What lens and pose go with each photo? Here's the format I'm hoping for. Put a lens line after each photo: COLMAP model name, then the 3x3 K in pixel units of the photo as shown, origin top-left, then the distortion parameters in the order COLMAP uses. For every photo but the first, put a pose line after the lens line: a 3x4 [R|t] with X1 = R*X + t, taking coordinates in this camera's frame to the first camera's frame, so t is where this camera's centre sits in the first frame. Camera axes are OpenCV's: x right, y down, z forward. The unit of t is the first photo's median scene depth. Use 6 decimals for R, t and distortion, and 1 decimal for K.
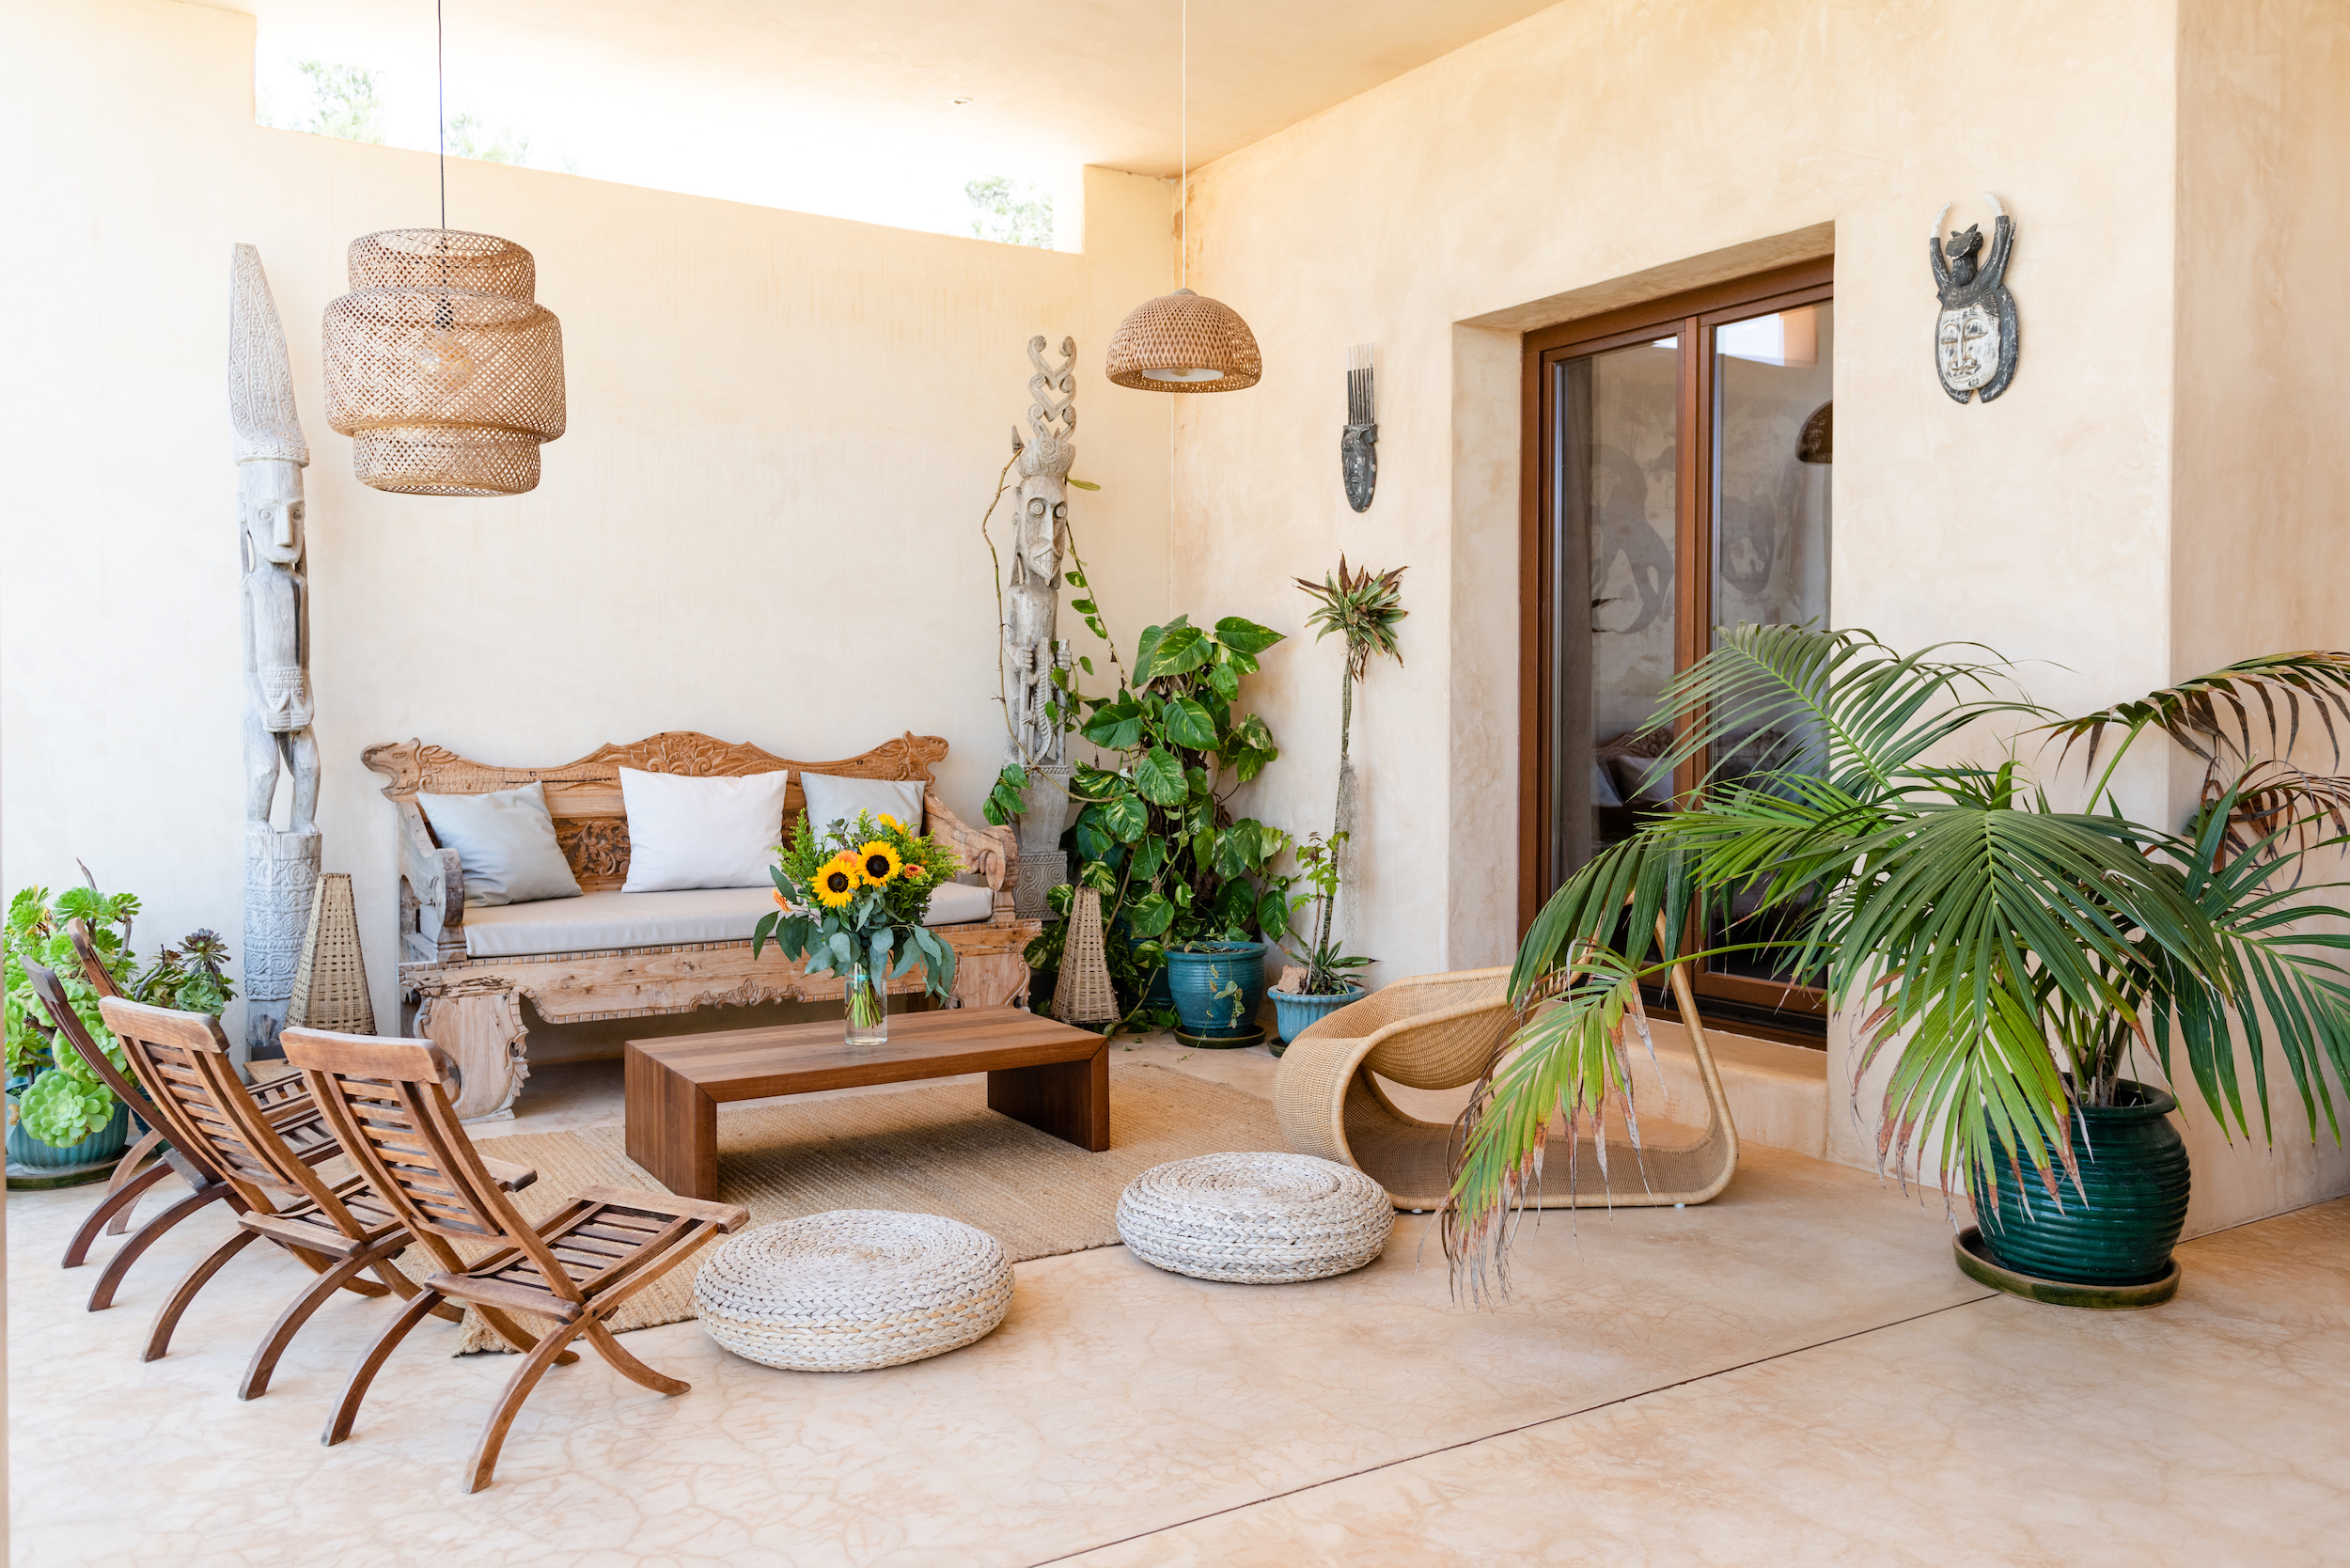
lens RADIAL K [[1817.3, 0, 1175.0], [0, 1817.3, 784.0], [0, 0, 1]] dist [0.004792, -0.001317]
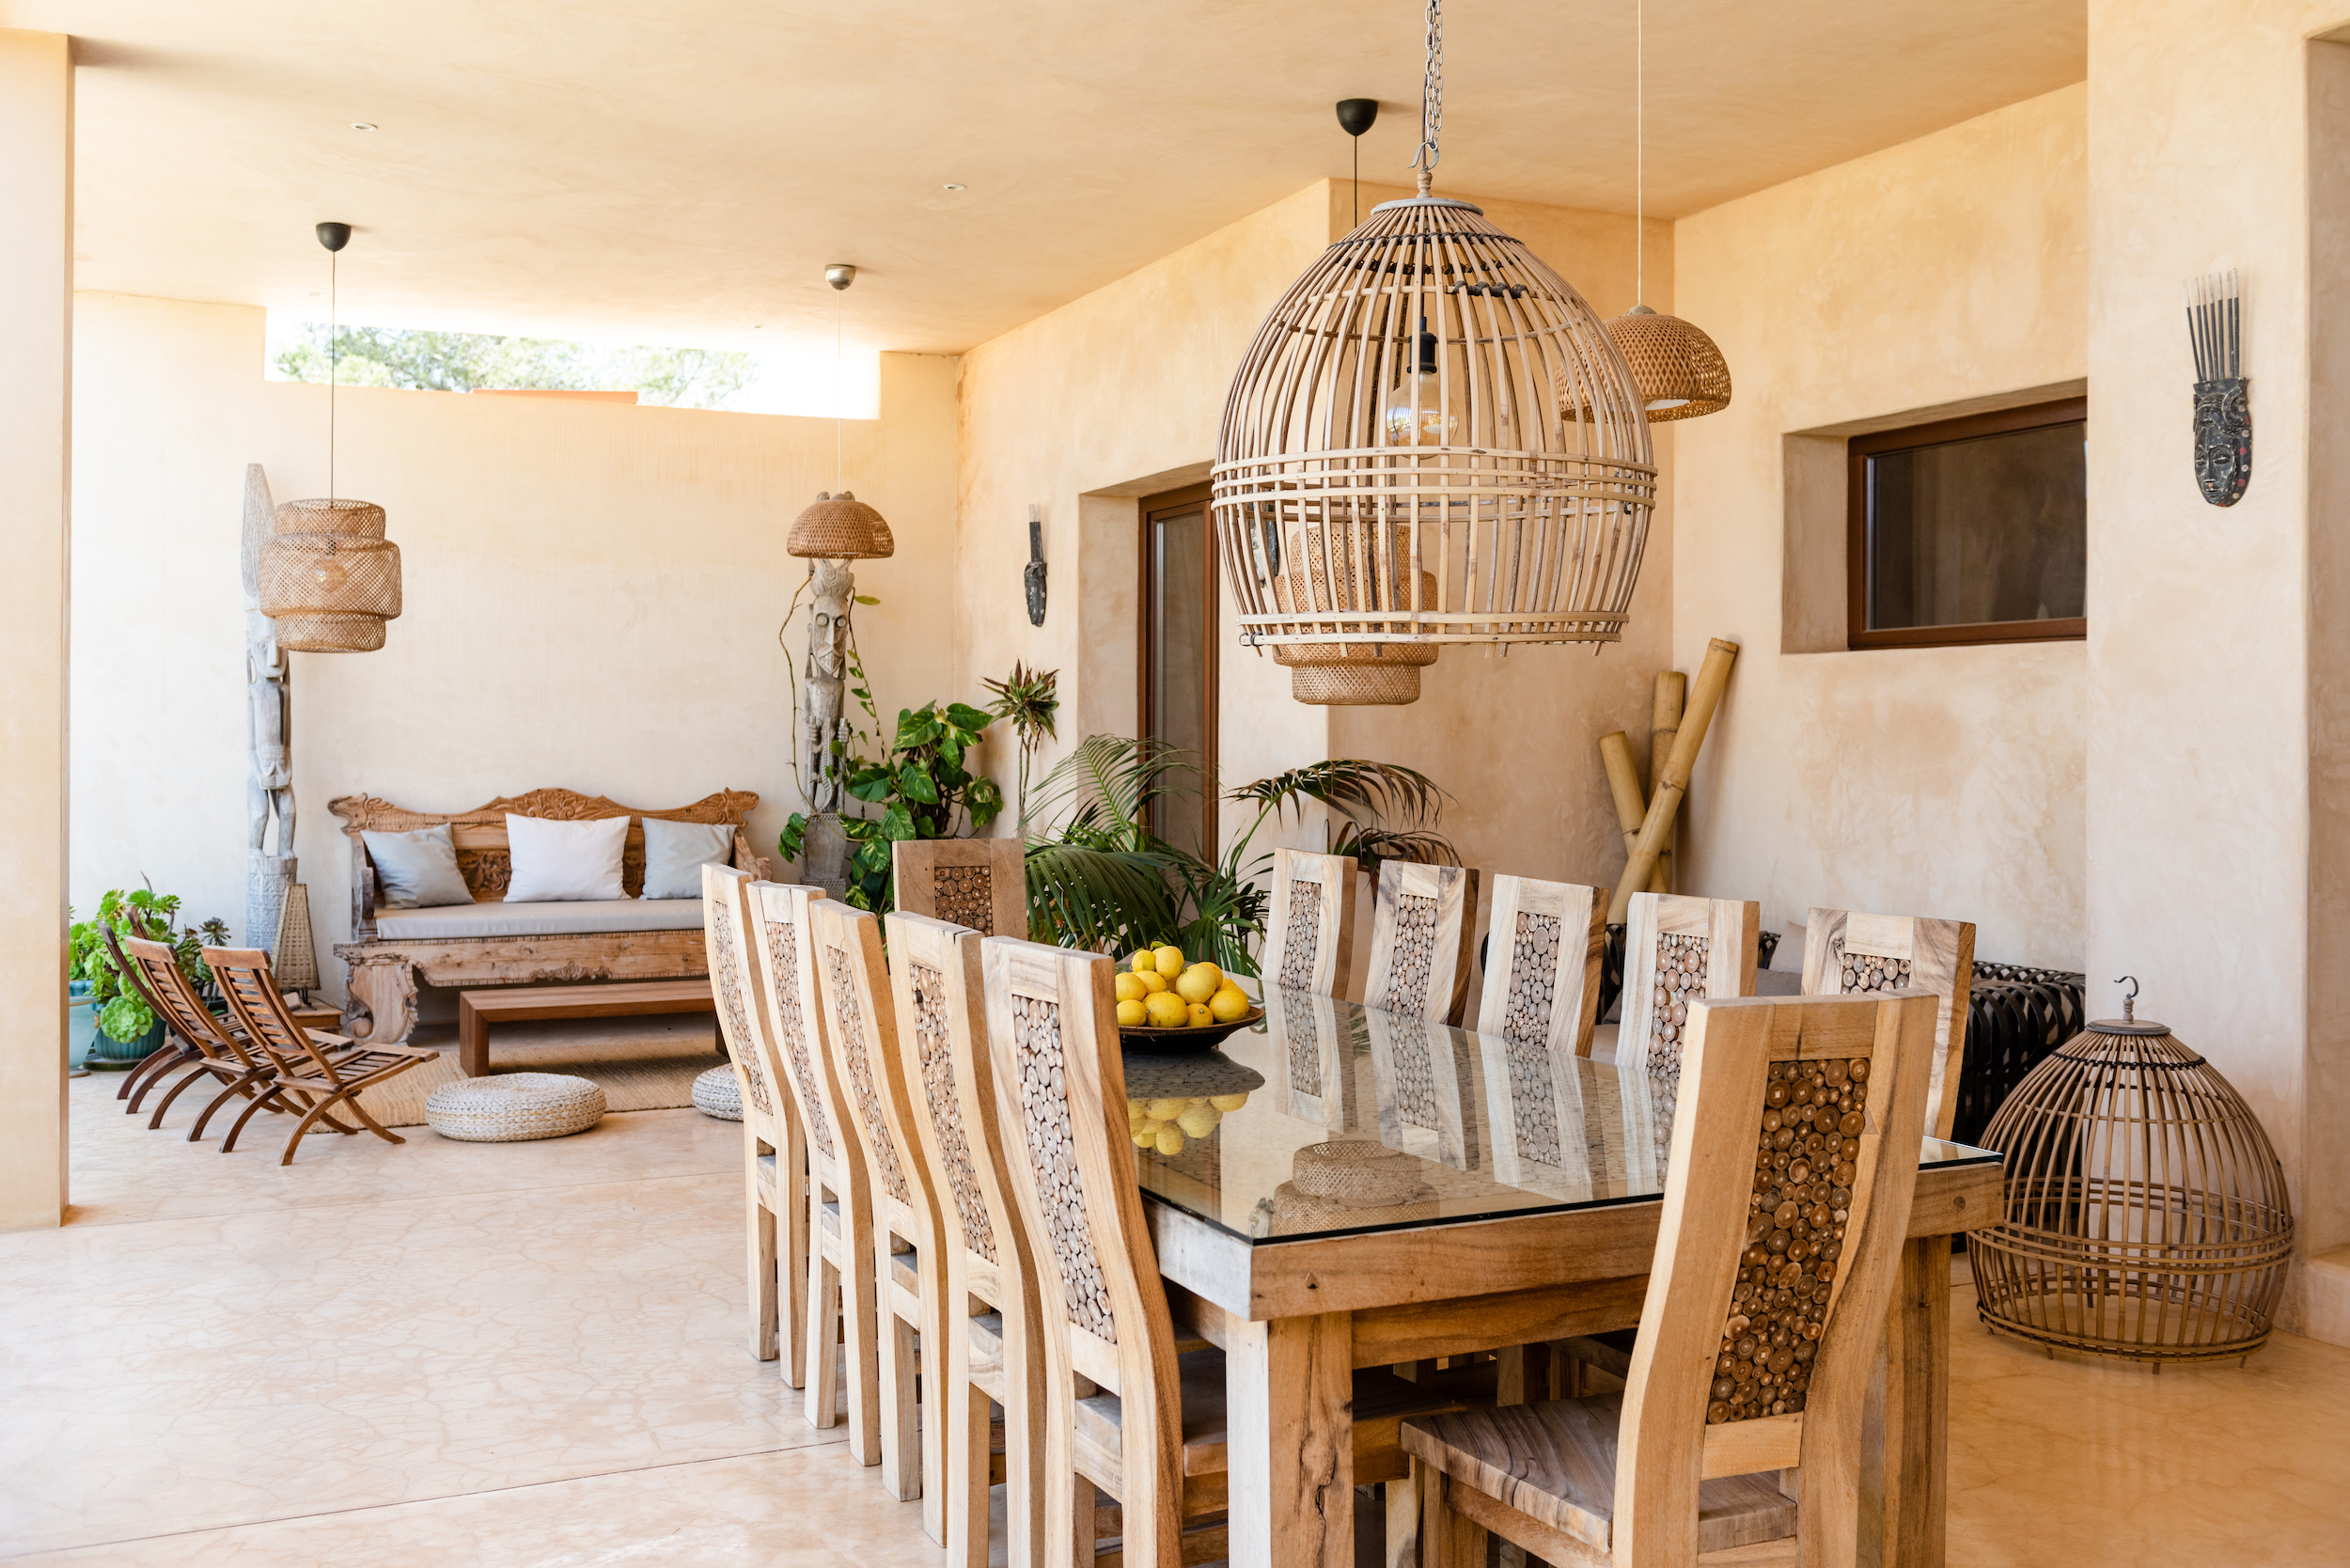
lens RADIAL K [[2241.4, 0, 1175.0], [0, 2241.4, 784.0], [0, 0, 1]] dist [-0.006578, -0.003305]
pose [[0.989514, 0.005062, -0.144349, 0.471973], [-0.007675, 0.999817, -0.017551, -0.005881], [0.144233, 0.018474, 0.989371, -0.661581]]
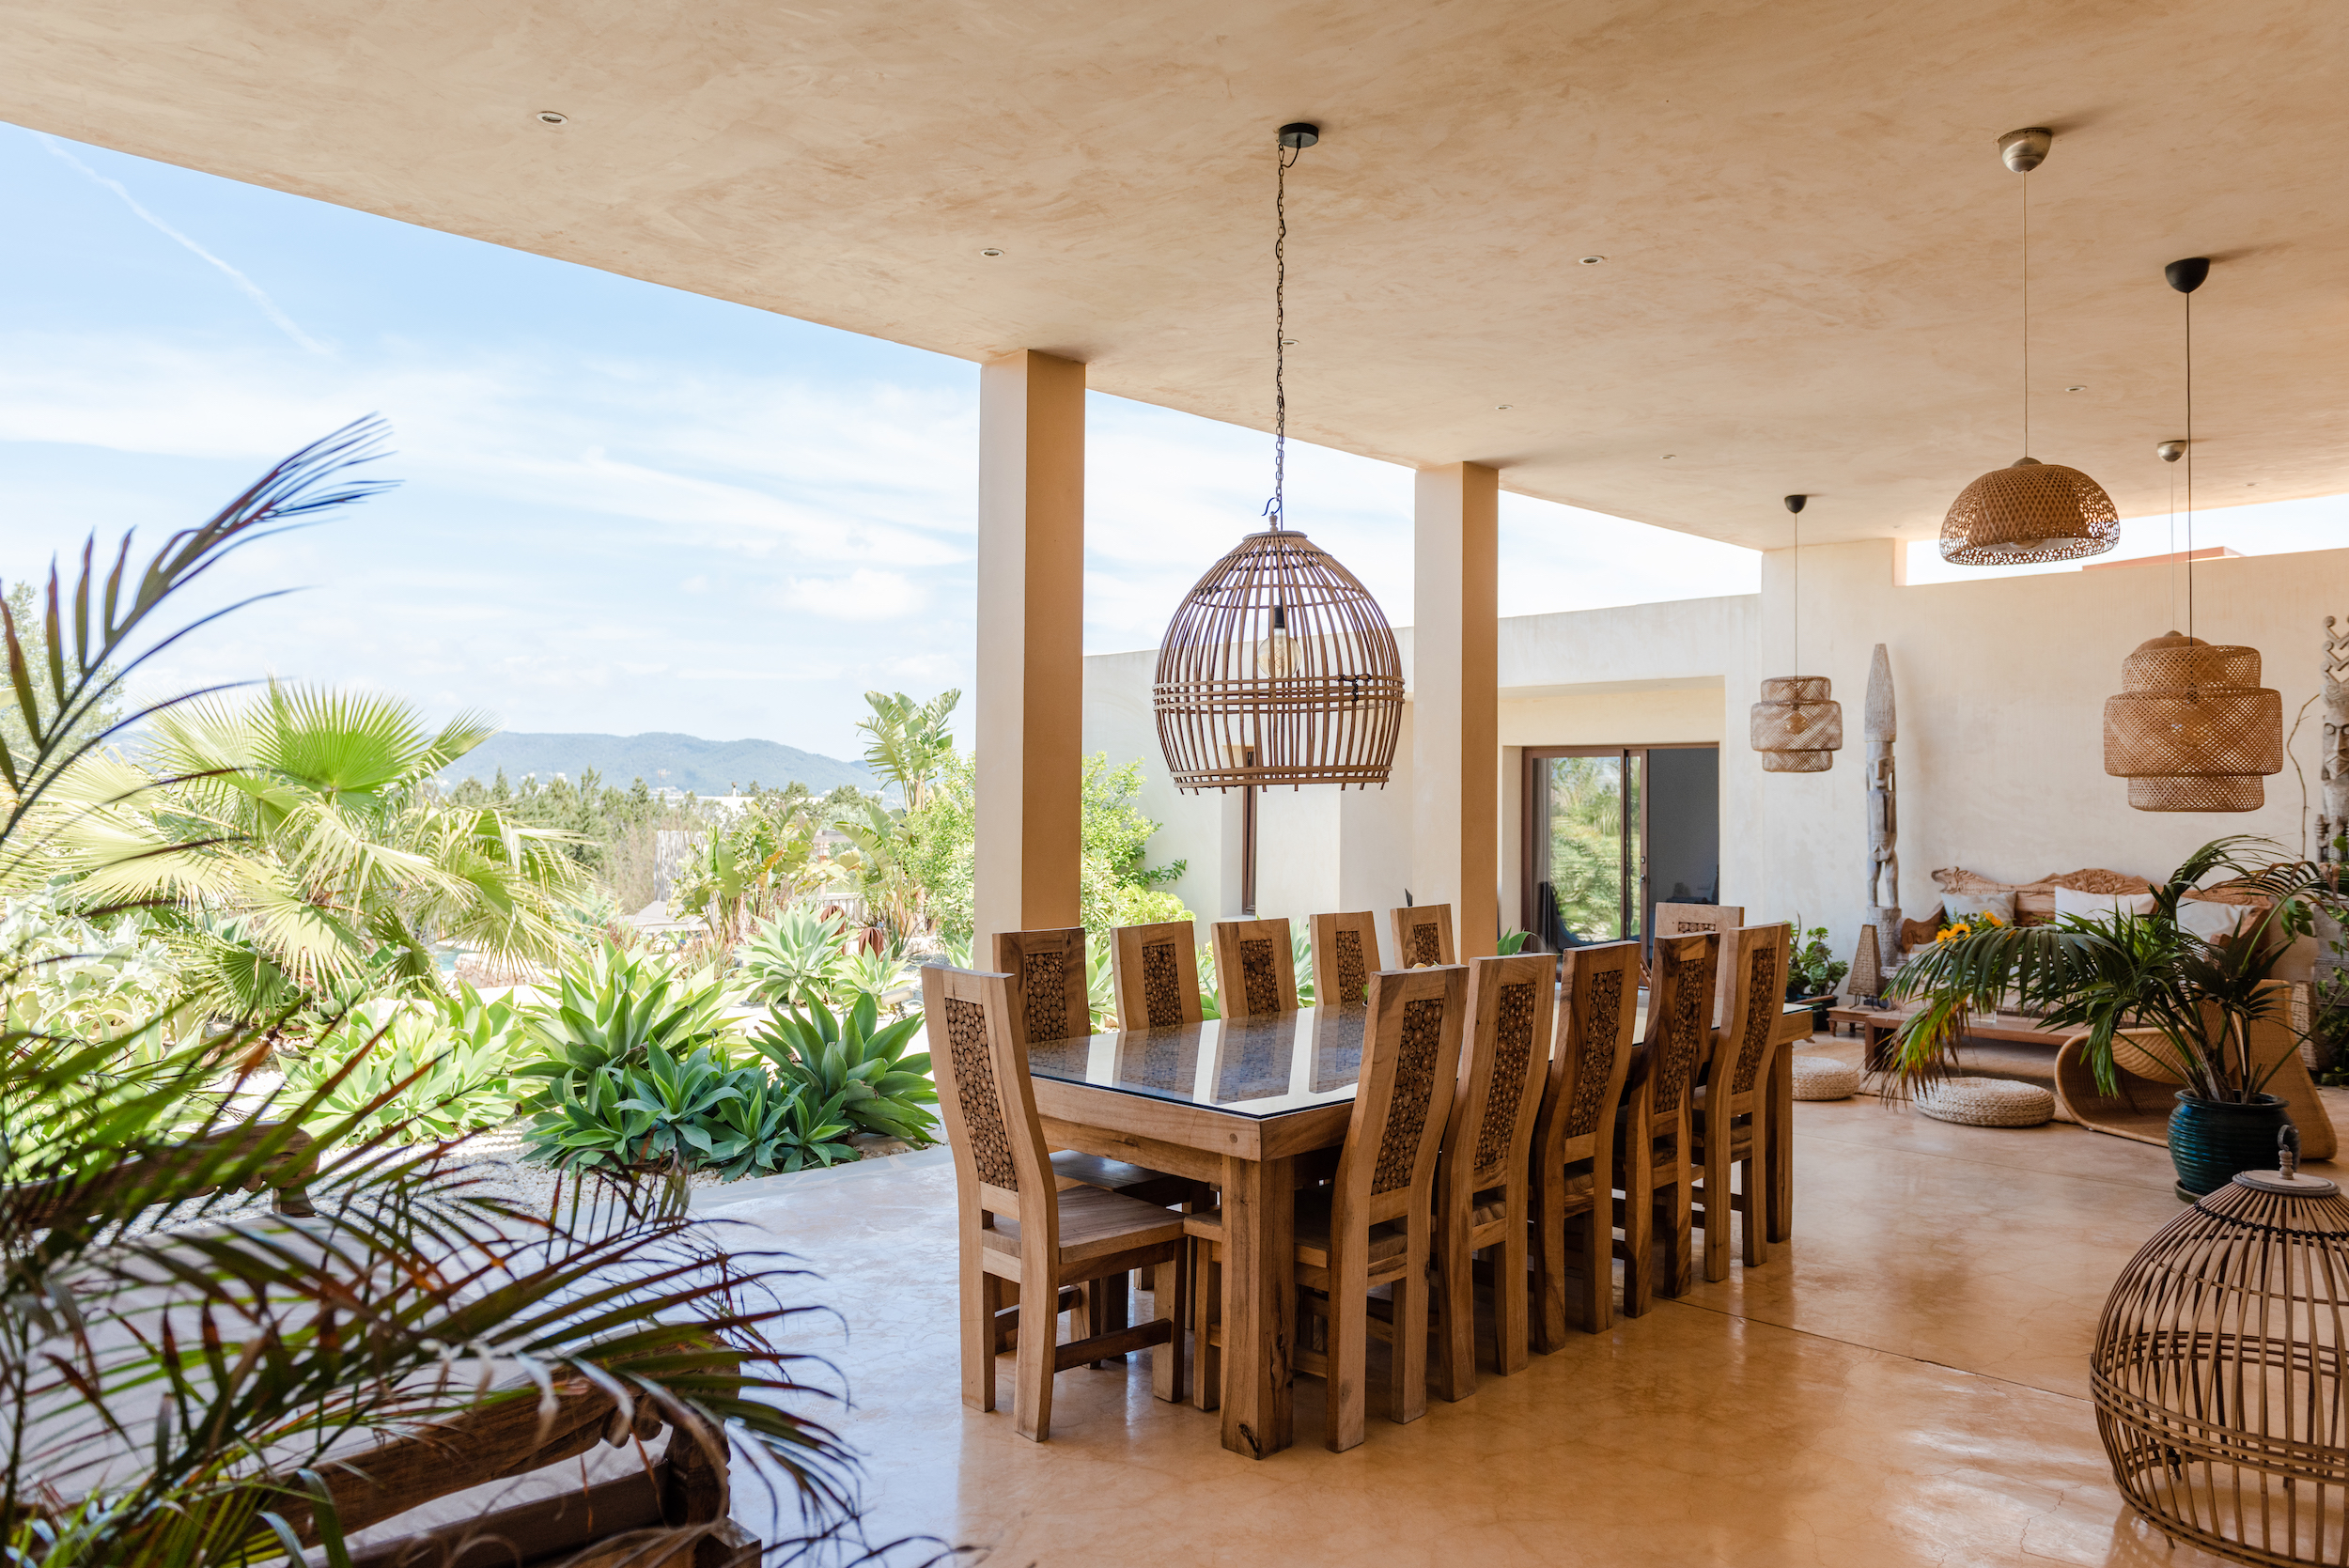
lens RADIAL K [[1608.9, 0, 1174.5], [0, 1608.9, 784.0], [0, 0, 1]] dist [-0.004087, -0.004336]
pose [[0.201468, -0.012515, -0.979415, 1.170762], [-0.045467, 0.998721, -0.022114, -0.037675], [0.978439, 0.048986, 0.200641, -0.231260]]
